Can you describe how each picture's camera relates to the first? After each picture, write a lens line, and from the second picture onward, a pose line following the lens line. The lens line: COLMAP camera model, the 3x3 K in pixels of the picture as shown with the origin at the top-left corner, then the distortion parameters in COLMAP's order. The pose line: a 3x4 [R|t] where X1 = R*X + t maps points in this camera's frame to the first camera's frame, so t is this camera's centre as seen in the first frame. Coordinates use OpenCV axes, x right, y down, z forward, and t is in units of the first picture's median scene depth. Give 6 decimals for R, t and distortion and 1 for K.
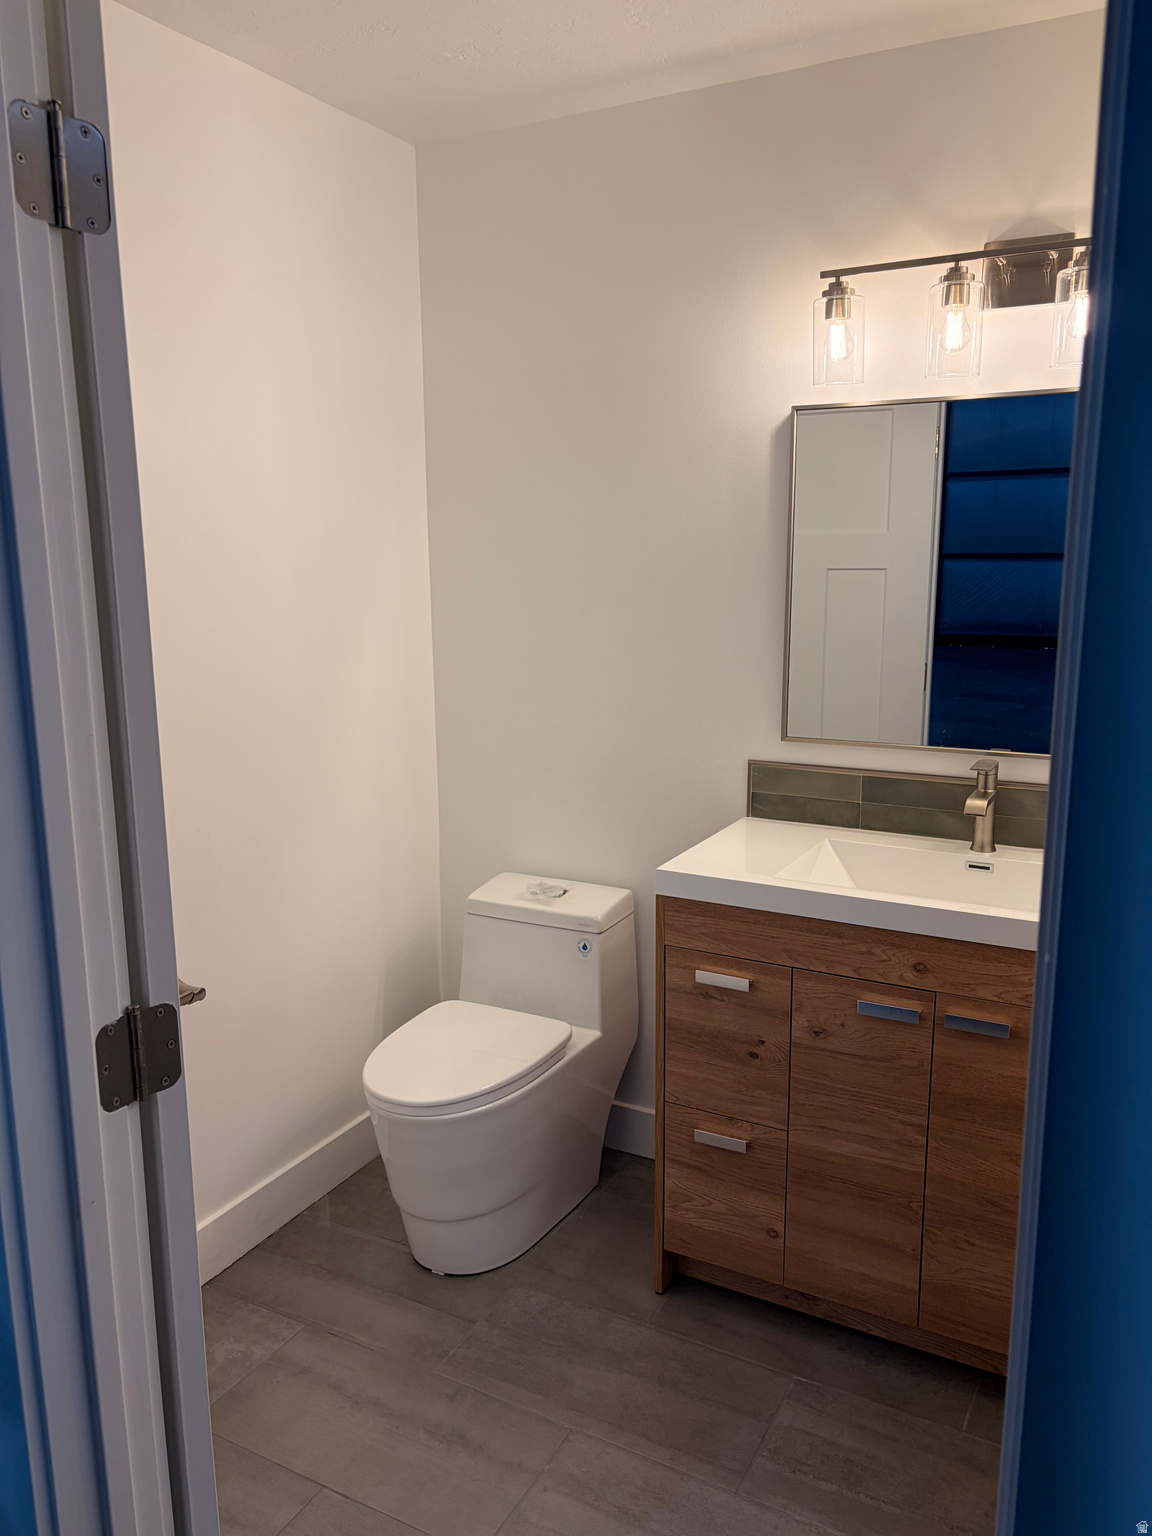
lens RADIAL K [[1169.3, 0, 582.3], [0, 1169.3, 766.7], [0, 0, 1]] dist [0.016499, -0.026842]
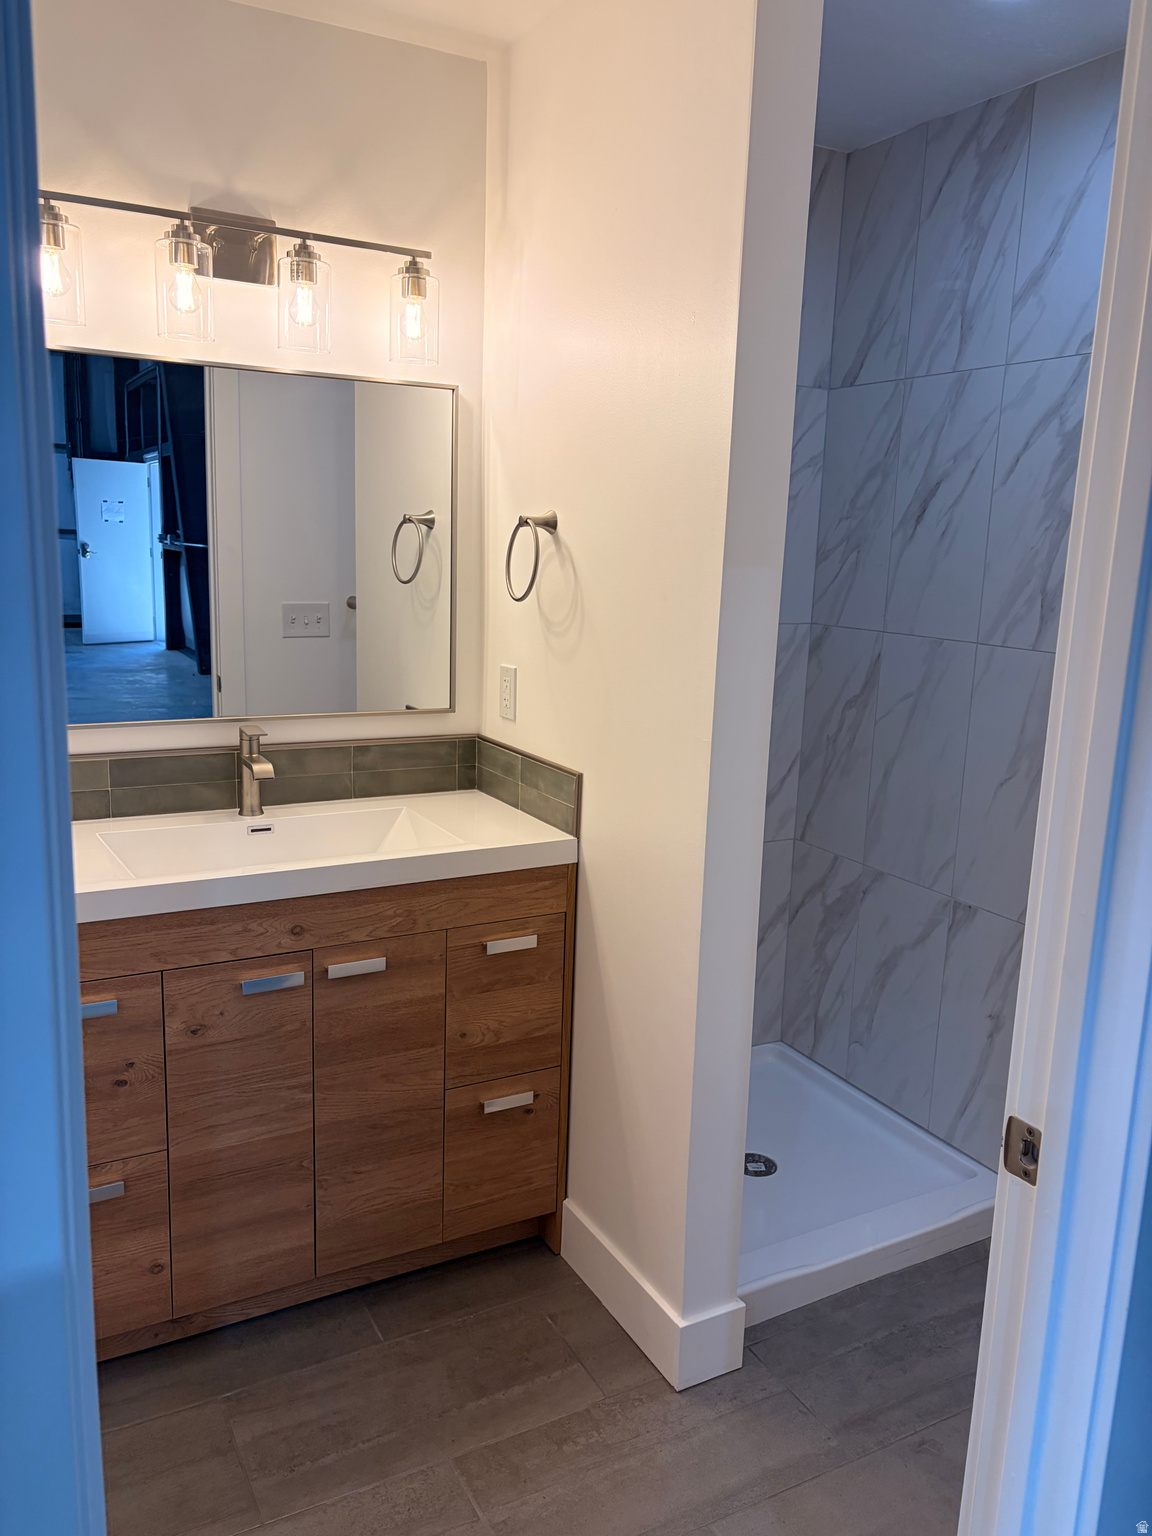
lens RADIAL K [[1169.3, 0, 582.3], [0, 1169.3, 765.5], [0, 0, 1]] dist [0.016499, -0.026842]
pose [[0.531505, -0.134619, 0.836290, -0.390670], [0.120469, 0.989268, 0.082680, -0.022538], [-0.838445, 0.056802, 0.542018, 0.224627]]
